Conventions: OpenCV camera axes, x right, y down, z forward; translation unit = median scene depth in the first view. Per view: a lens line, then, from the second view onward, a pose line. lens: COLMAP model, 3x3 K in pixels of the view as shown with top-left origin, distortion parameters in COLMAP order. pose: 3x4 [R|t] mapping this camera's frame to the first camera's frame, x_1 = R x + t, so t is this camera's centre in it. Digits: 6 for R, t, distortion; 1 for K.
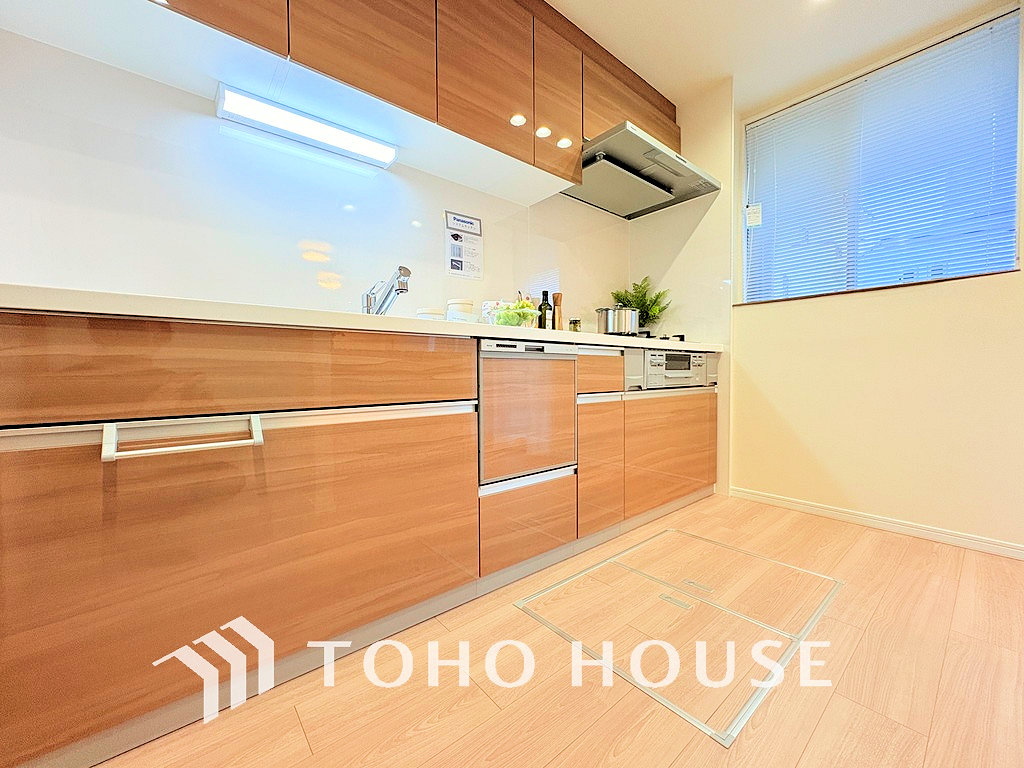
lens RADIAL K [[410.0, 0, 511.8], [0, 410.0, 379.3], [0, 0, 1]] dist [0.001311, -0.000065]
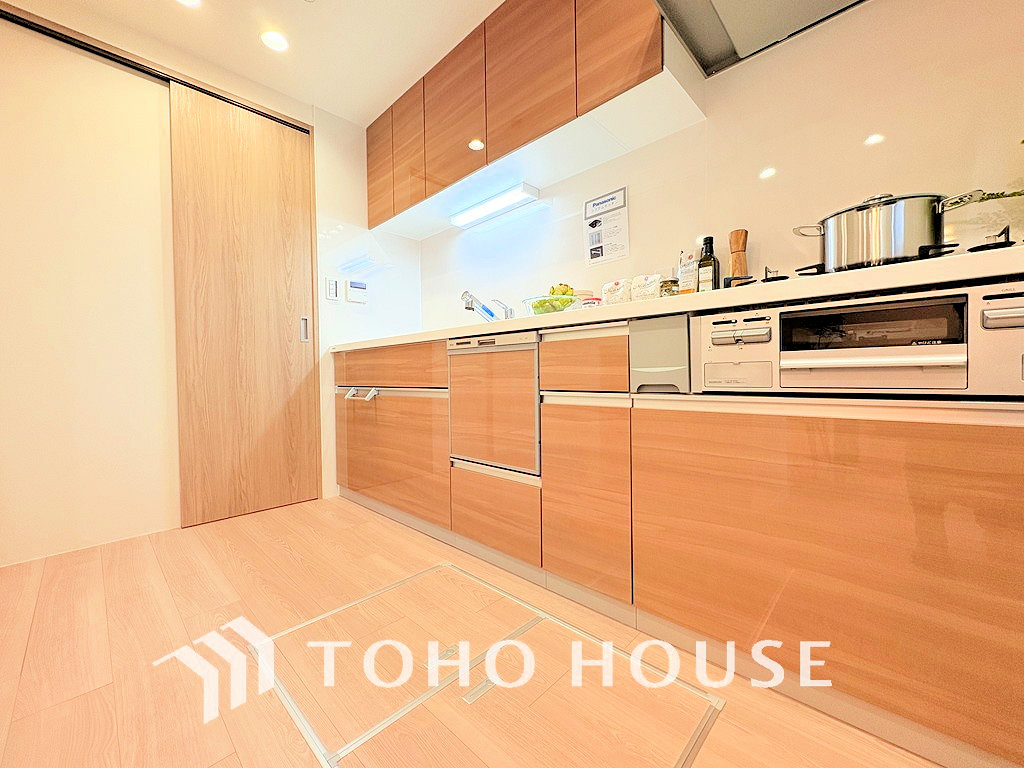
lens RADIAL K [[410.0, 0, 511.8], [0, 410.0, 379.1], [0, 0, 1]] dist [0.001311, -0.000065]
pose [[0.109201, 0.015525, -0.993898, 0.879751], [-0.004611, 0.999875, 0.015112, 0.000630], [0.994009, 0.002933, 0.109259, 0.778733]]
